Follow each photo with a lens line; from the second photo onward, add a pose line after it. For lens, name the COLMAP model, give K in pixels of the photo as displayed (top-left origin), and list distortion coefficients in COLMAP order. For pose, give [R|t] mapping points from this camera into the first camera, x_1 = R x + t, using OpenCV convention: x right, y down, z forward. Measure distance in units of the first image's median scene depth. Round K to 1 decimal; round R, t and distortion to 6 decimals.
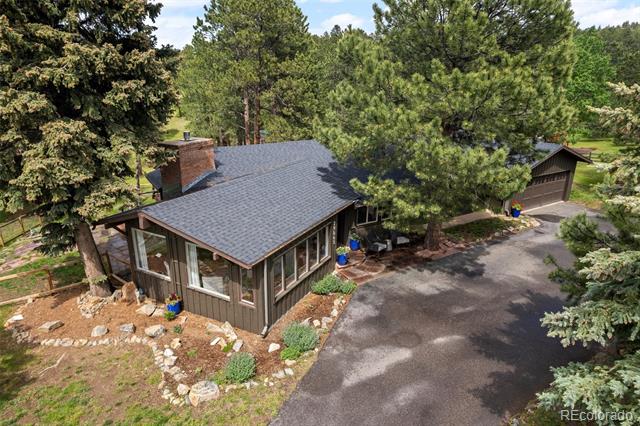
lens RADIAL K [[413.6, 0, 320.0], [0, 413.6, 213.0], [0, 0, 1]] dist [-0.087381, 0.086793]
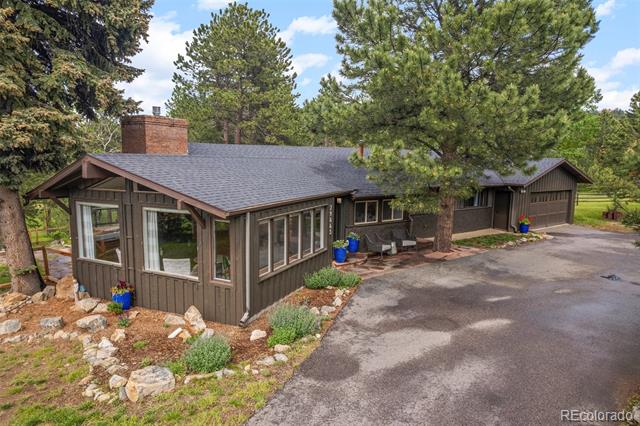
lens RADIAL K [[413.6, 0, 320.0], [0, 413.6, 213.0], [0, 0, 1]] dist [-0.087381, 0.086793]
pose [[0.998583, -0.007170, 0.052729, -0.038280], [0.016896, 0.982329, -0.186400, 0.237943], [-0.050461, 0.187027, 0.981058, 0.240818]]
